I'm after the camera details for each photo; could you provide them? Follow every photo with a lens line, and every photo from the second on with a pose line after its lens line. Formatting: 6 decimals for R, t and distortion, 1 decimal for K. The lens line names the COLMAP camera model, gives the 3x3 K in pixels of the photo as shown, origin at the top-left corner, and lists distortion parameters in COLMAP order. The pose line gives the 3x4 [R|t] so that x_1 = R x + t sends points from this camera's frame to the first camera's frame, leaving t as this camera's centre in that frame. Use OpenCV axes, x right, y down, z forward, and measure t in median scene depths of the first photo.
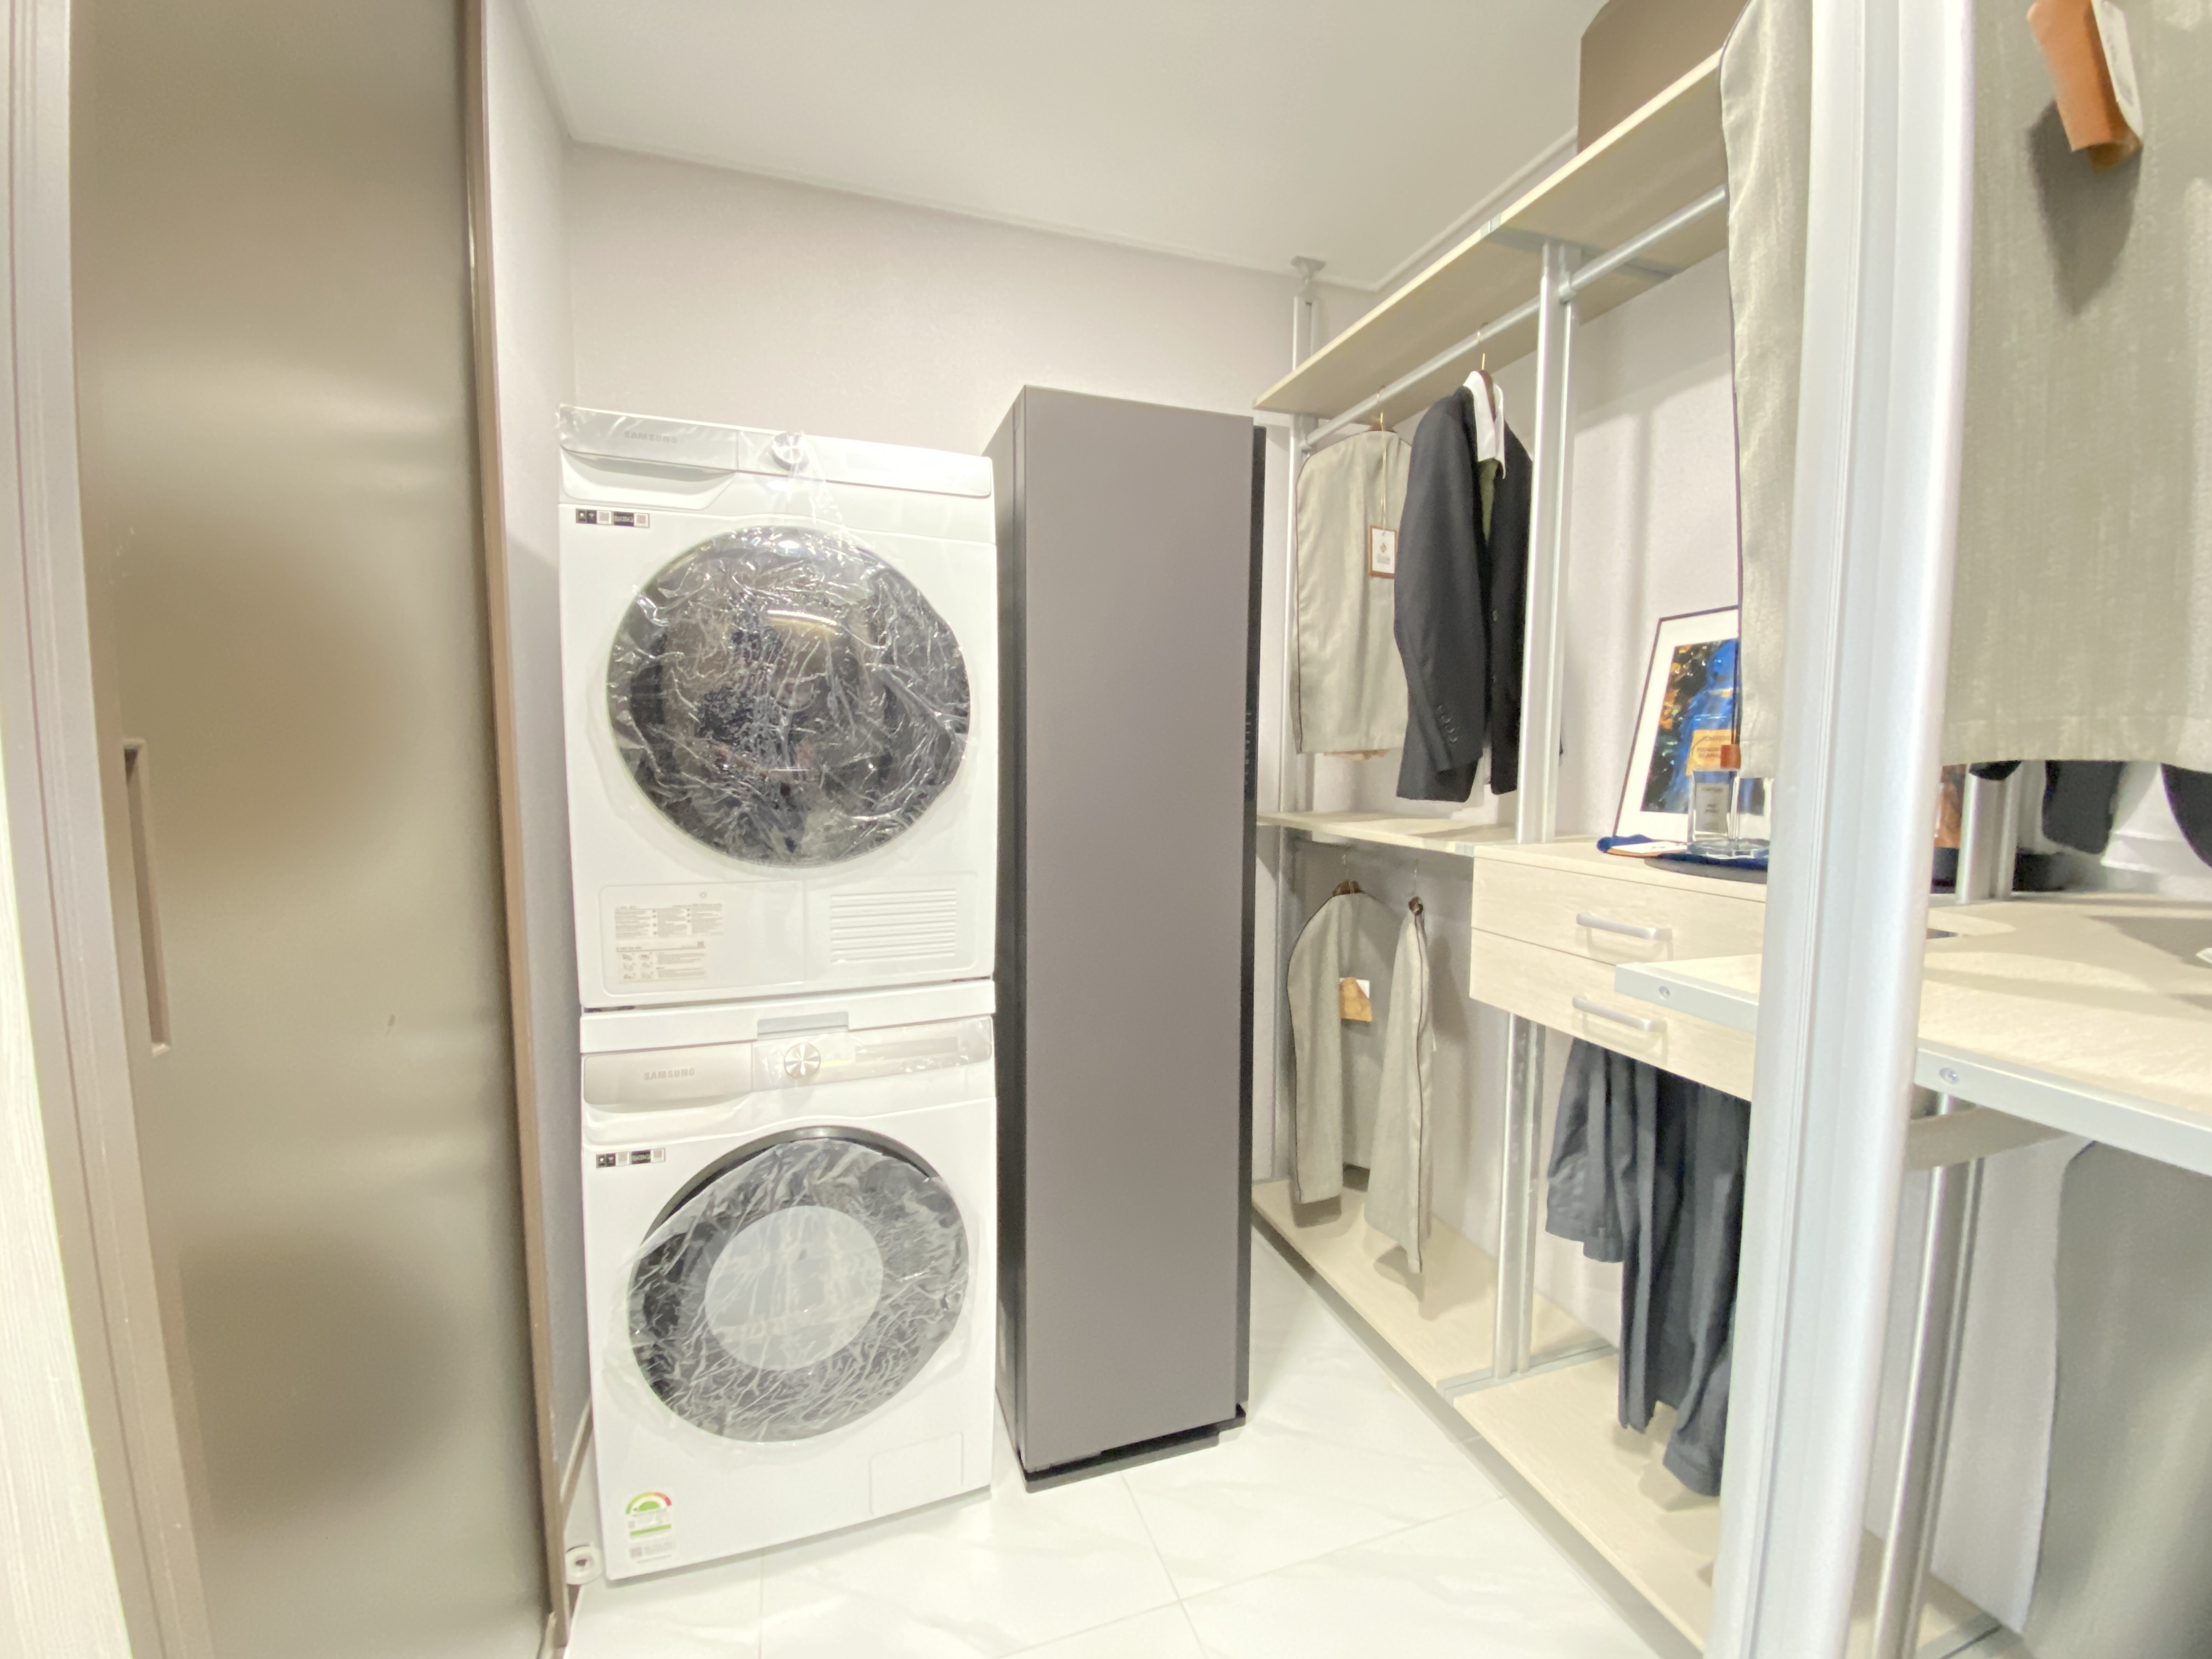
lens RADIAL K [[889.9, 0, 1087.5], [0, 889.9, 826.9], [0, 0, 1]] dist [0.026056, -0.023882]
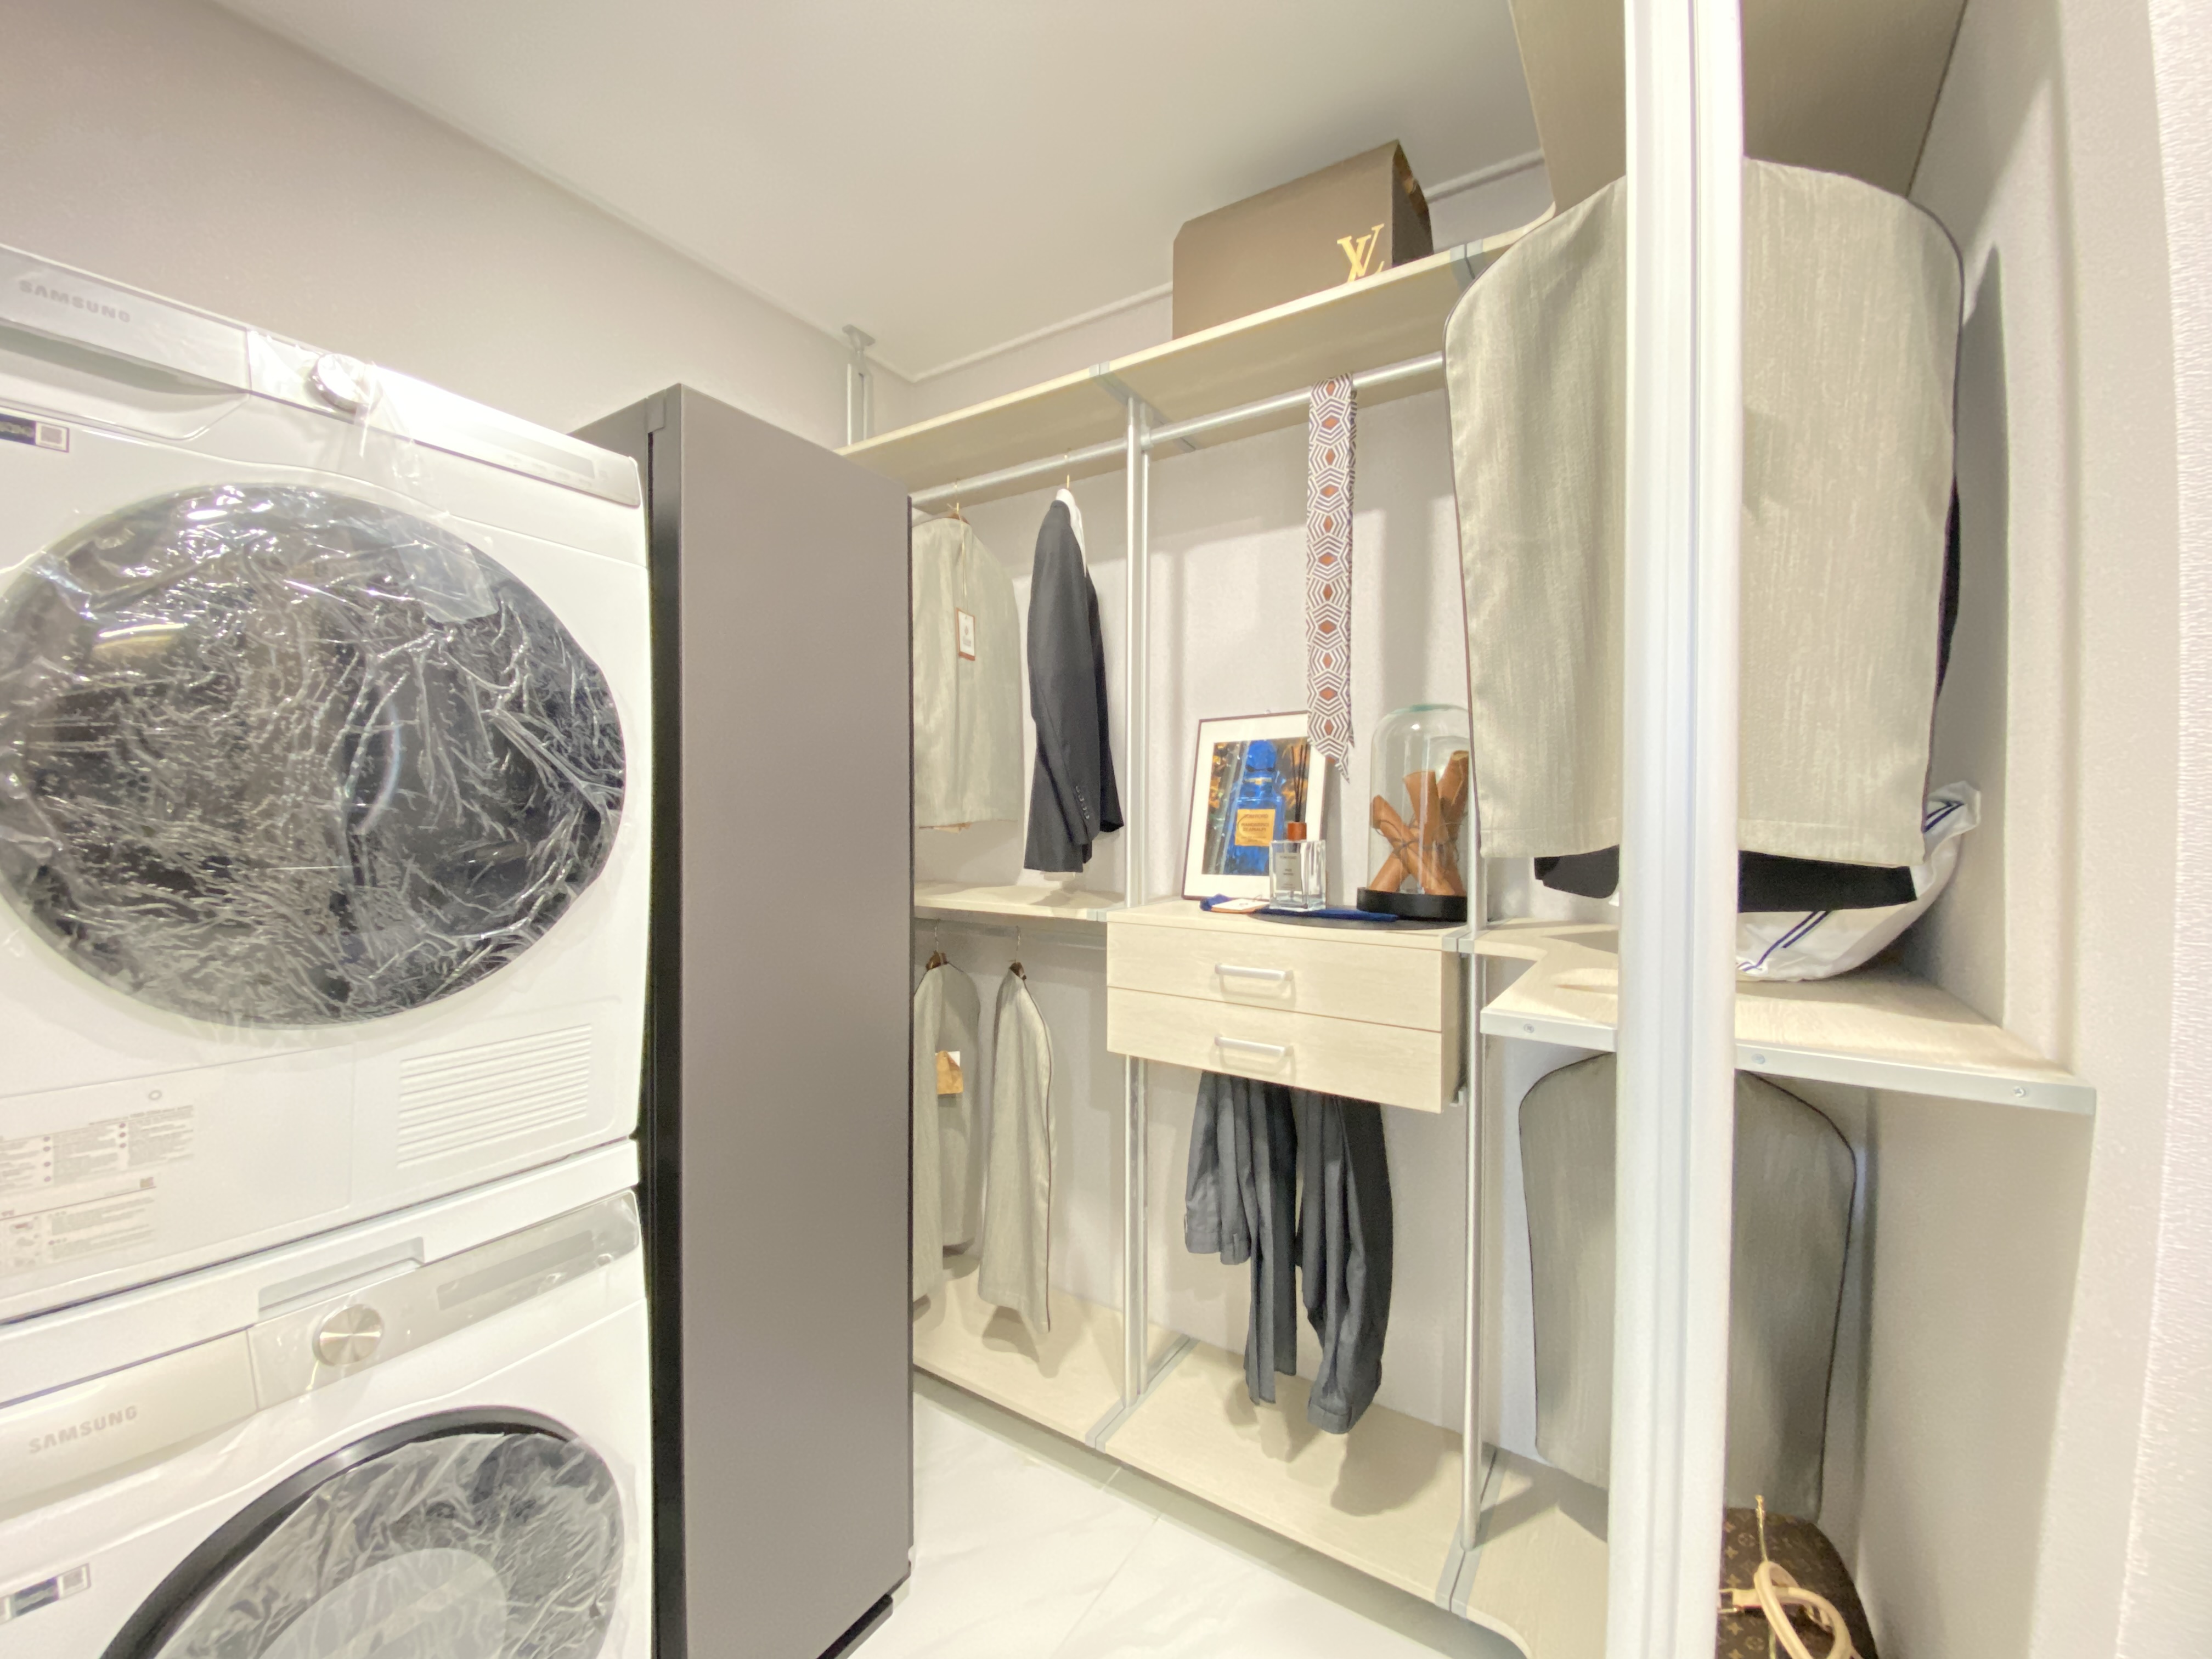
lens RADIAL K [[889.9, 0, 1087.5], [0, 889.9, 826.9], [0, 0, 1]] dist [0.026056, -0.023882]
pose [[0.782116, -0.009502, 0.623061, -0.300344], [0.051779, 0.997417, -0.049785, -0.033457], [-0.620978, 0.071199, 0.780587, 0.169043]]
